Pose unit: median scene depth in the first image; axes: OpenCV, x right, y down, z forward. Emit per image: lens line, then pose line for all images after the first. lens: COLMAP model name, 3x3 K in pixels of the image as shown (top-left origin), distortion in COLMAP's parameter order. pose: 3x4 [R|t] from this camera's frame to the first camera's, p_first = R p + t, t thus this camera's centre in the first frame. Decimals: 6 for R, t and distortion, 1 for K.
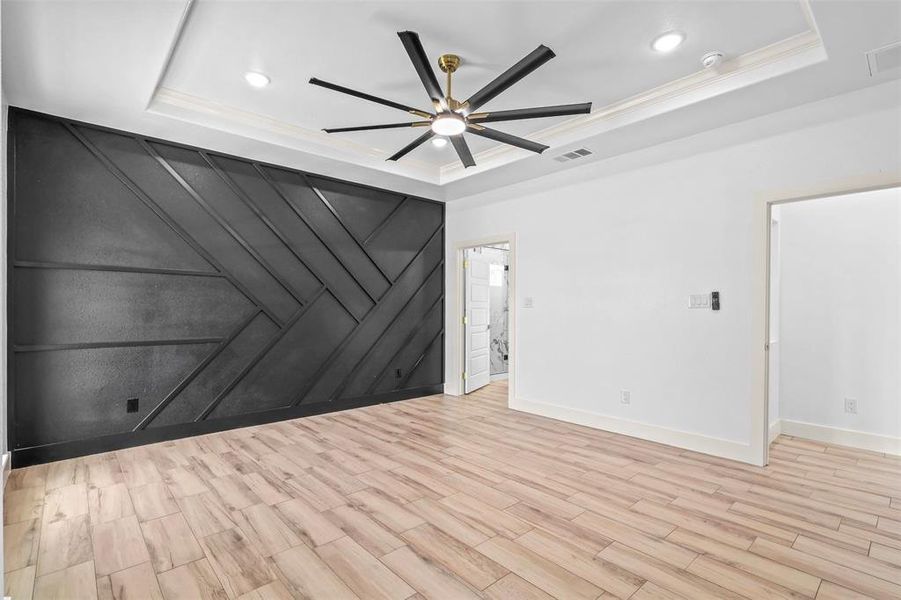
lens RADIAL K [[408.8, 0, 451.7], [0, 408.8, 306.6], [0, 0, 1]] dist [-0.002979, 0.001776]
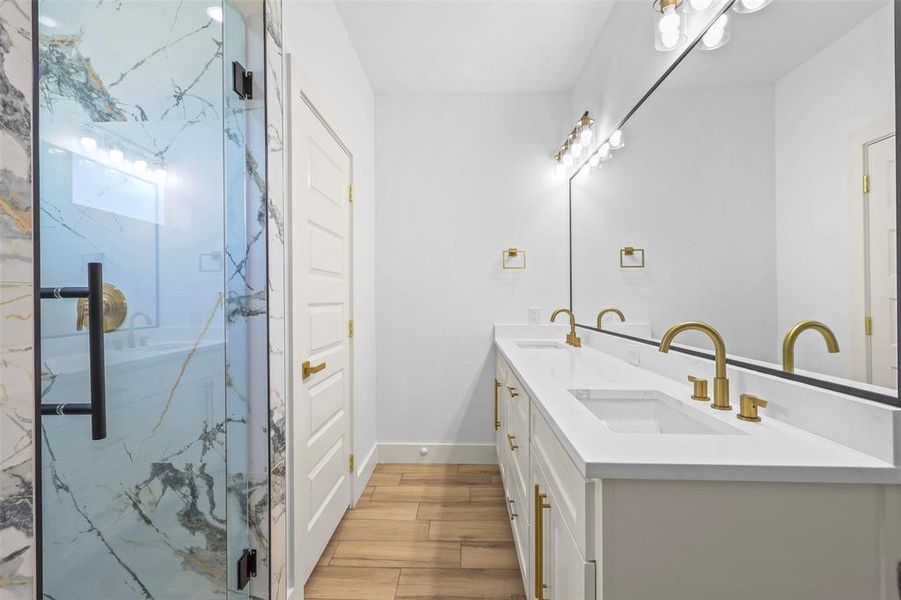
lens RADIAL K [[408.8, 0, 449.9], [0, 408.8, 299.1], [0, 0, 1]] dist [-0.002979, 0.001776]
pose [[0.675885, -0.008535, 0.736957, 0.058342], [0.005095, 0.999963, 0.006908, 0.004348], [-0.736989, -0.000914, 0.675904, 0.787291]]
